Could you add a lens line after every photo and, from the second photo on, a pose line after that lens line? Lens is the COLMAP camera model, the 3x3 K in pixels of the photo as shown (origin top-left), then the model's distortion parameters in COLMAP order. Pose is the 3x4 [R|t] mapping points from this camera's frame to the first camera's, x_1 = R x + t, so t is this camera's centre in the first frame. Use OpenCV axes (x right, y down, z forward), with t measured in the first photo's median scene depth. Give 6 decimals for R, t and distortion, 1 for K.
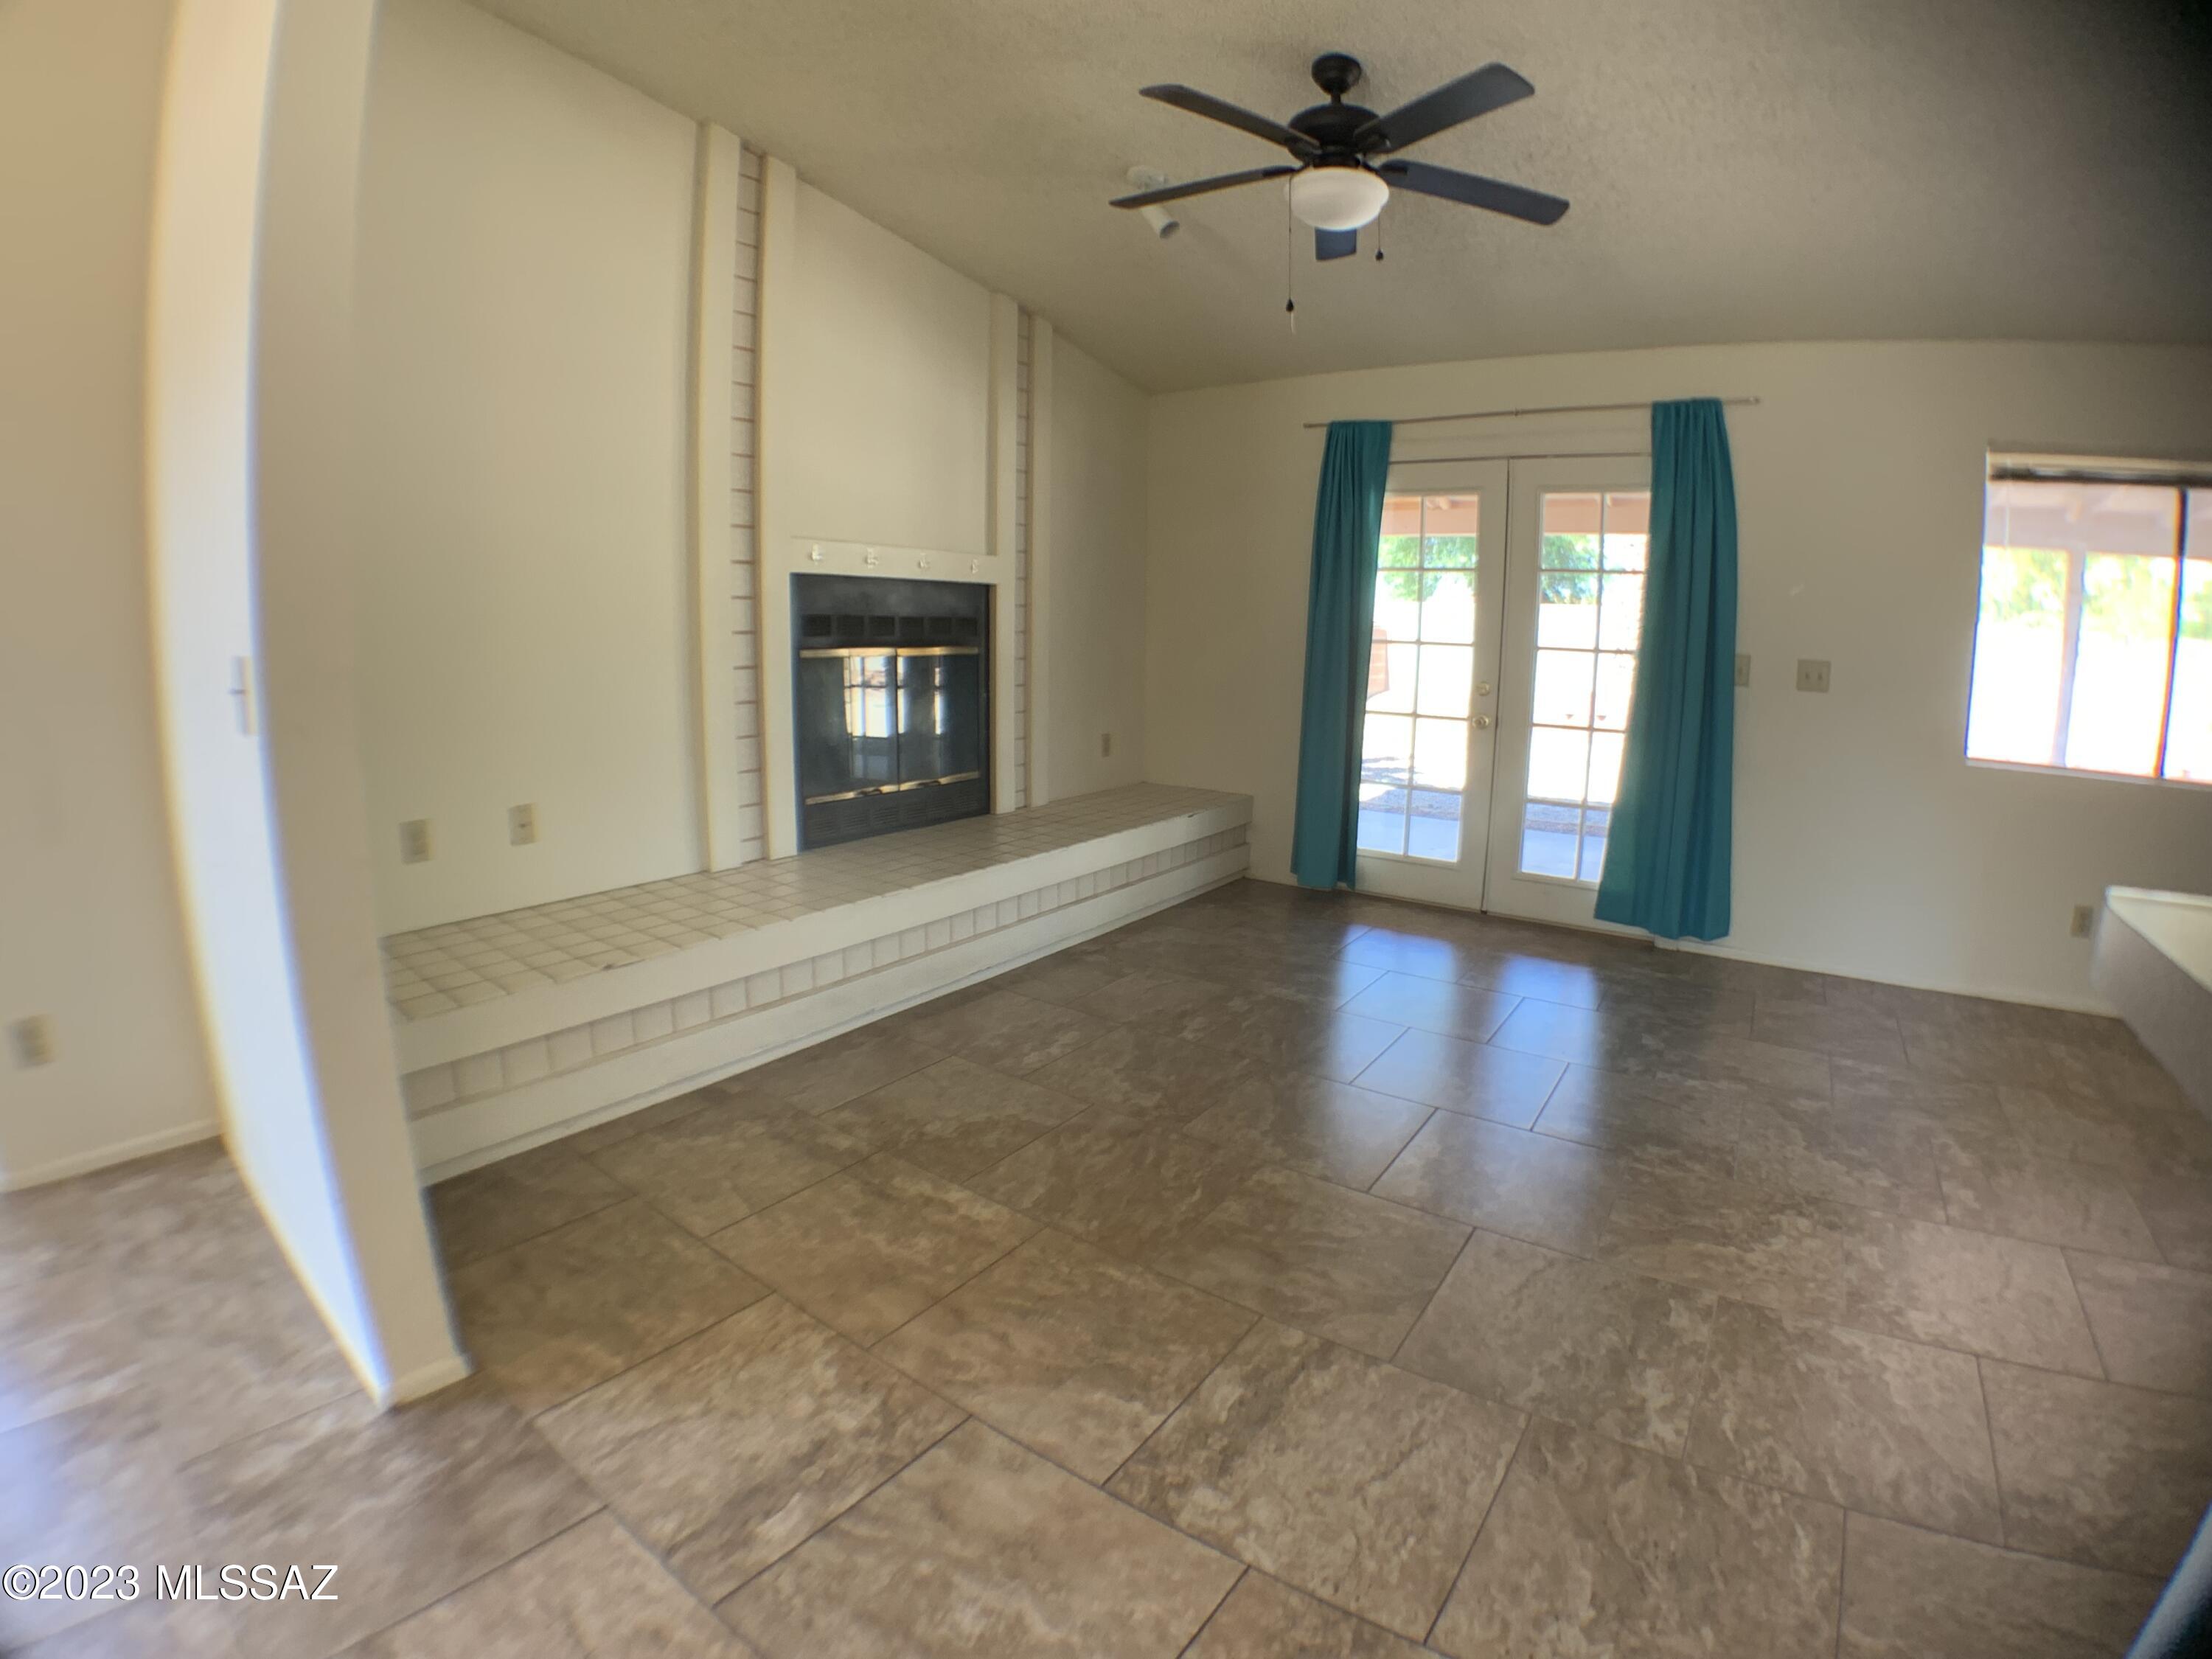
lens RADIAL K [[1010.6, 0, 1115.9], [0, 1010.6, 791.0], [0, 0, 1]] dist [-0.177184, 0.027924]
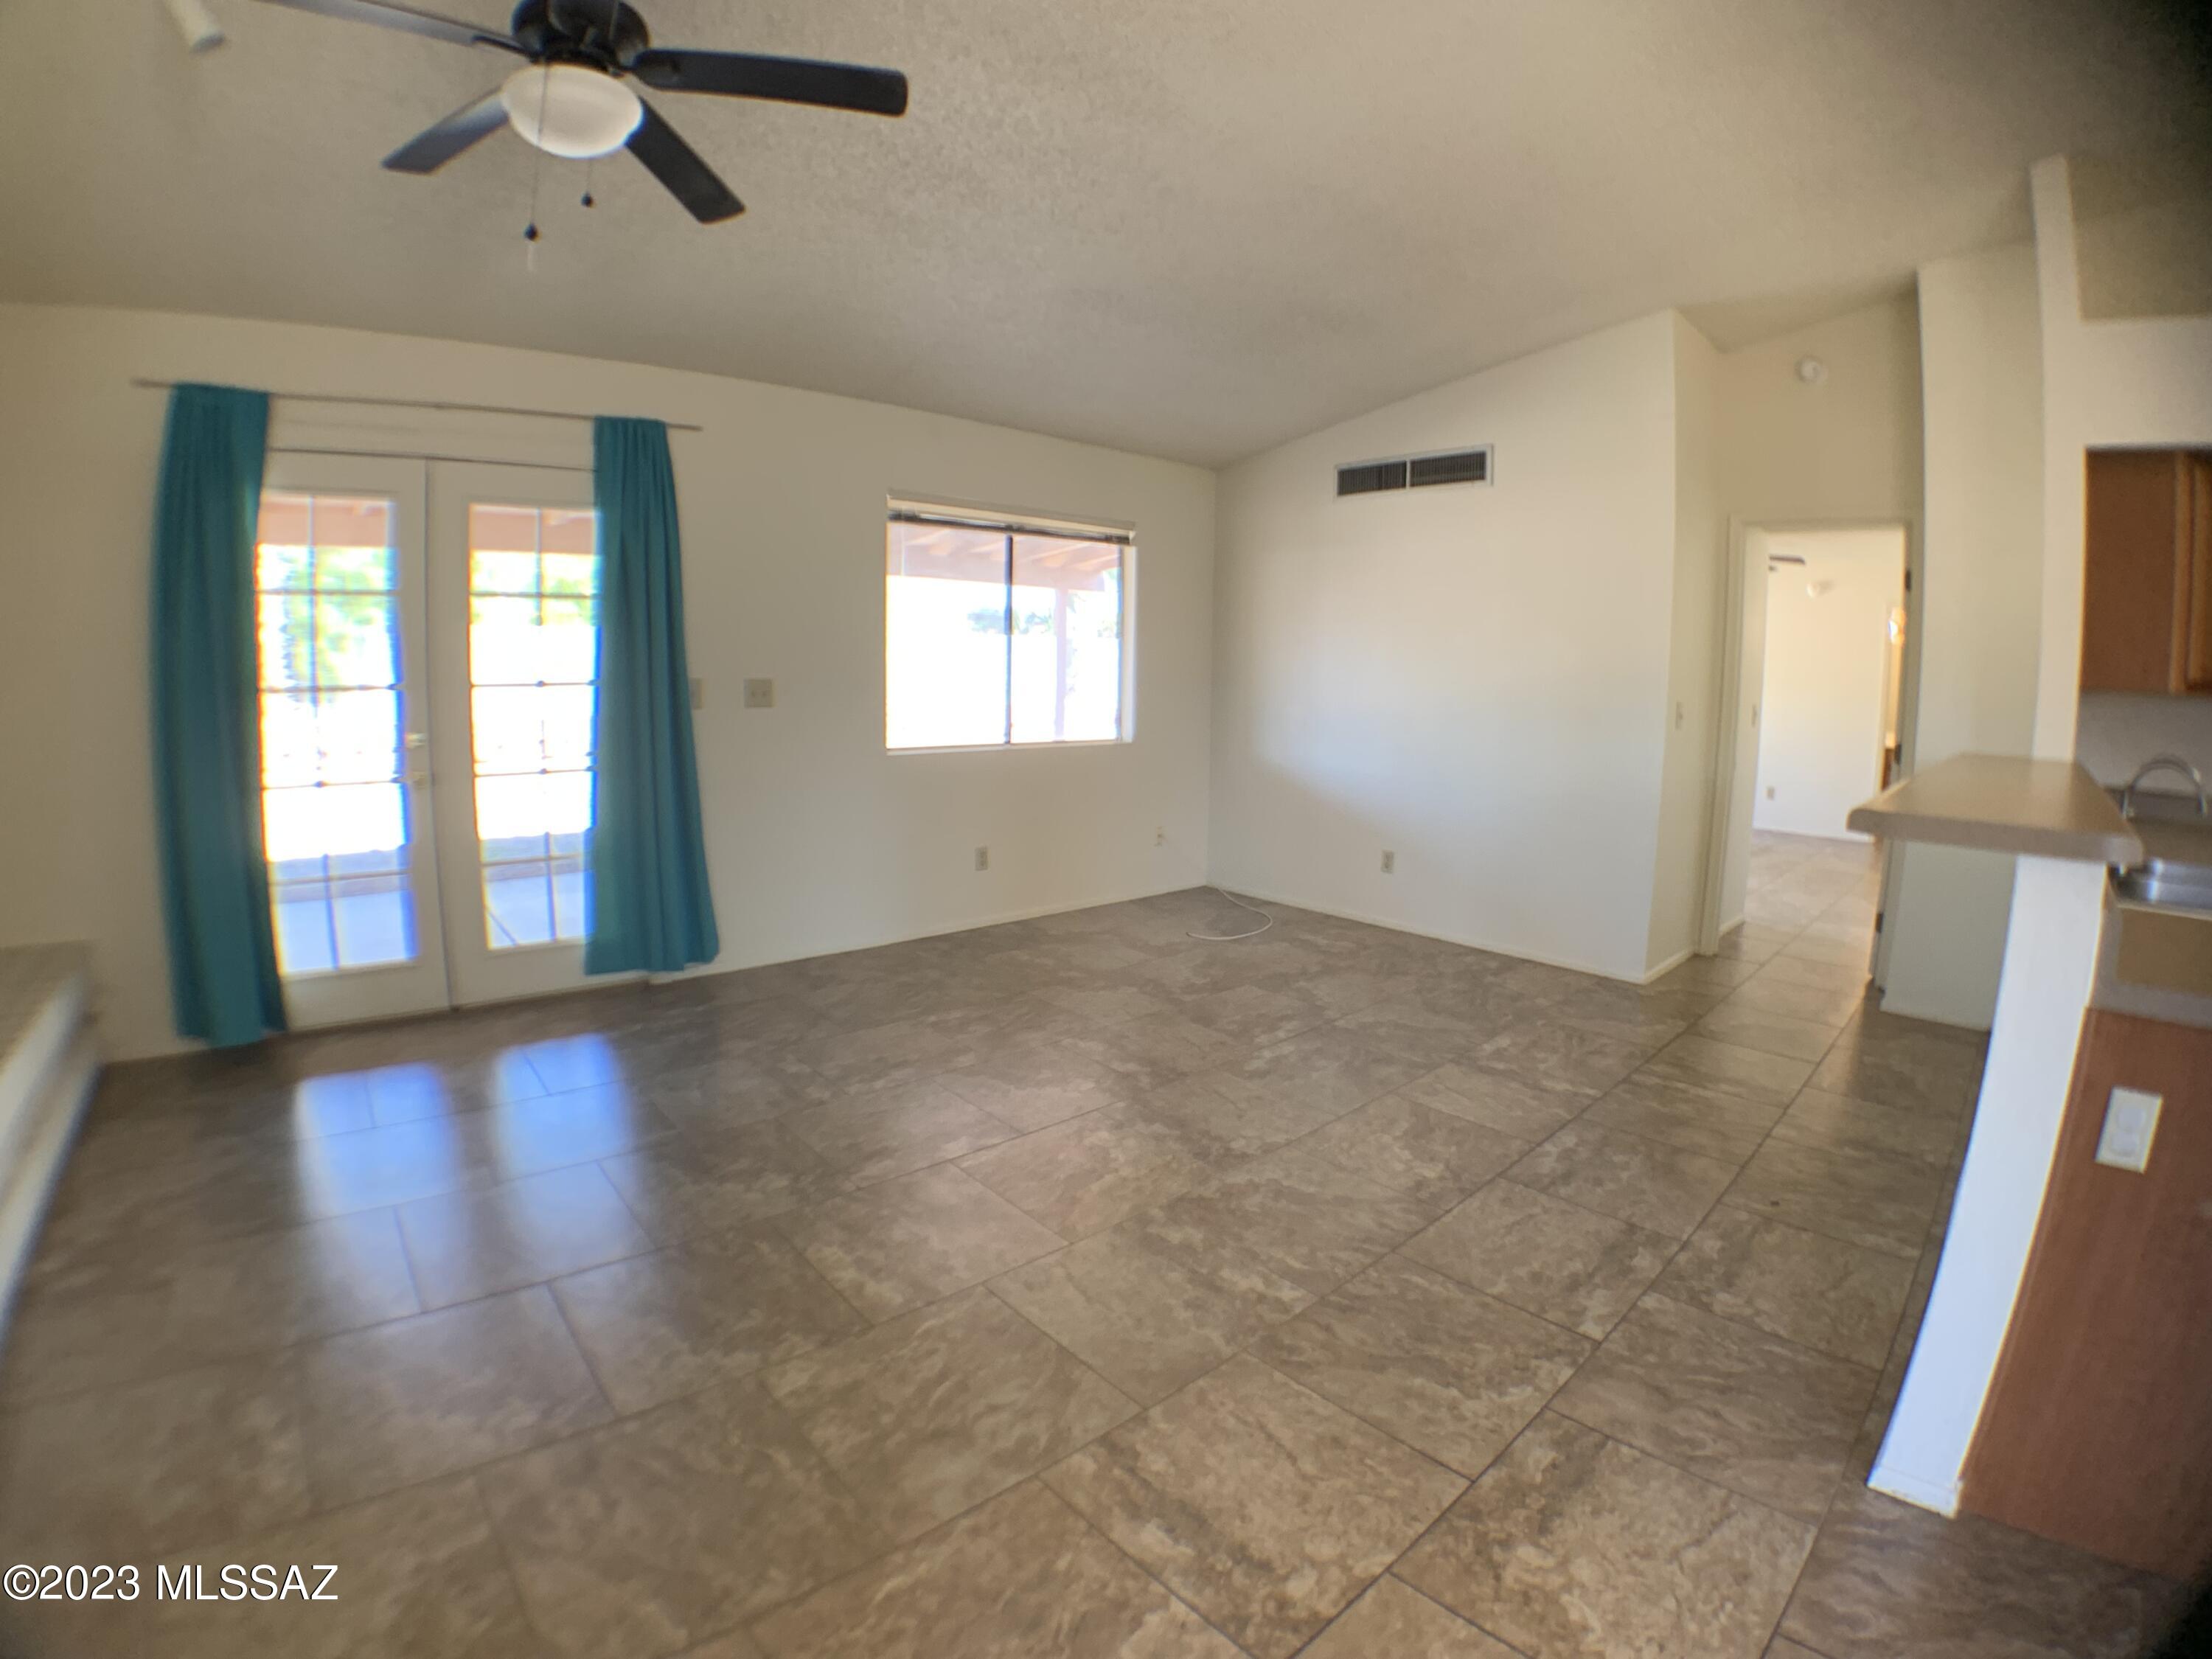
lens RADIAL K [[1010.6, 0, 1115.9], [0, 1010.6, 791.0], [0, 0, 1]] dist [-0.177184, 0.027924]
pose [[0.215695, -0.130461, 0.967706, -0.317264], [0.139007, 0.985044, 0.101815, -0.081059], [-0.966516, 0.112557, 0.230604, 0.375390]]
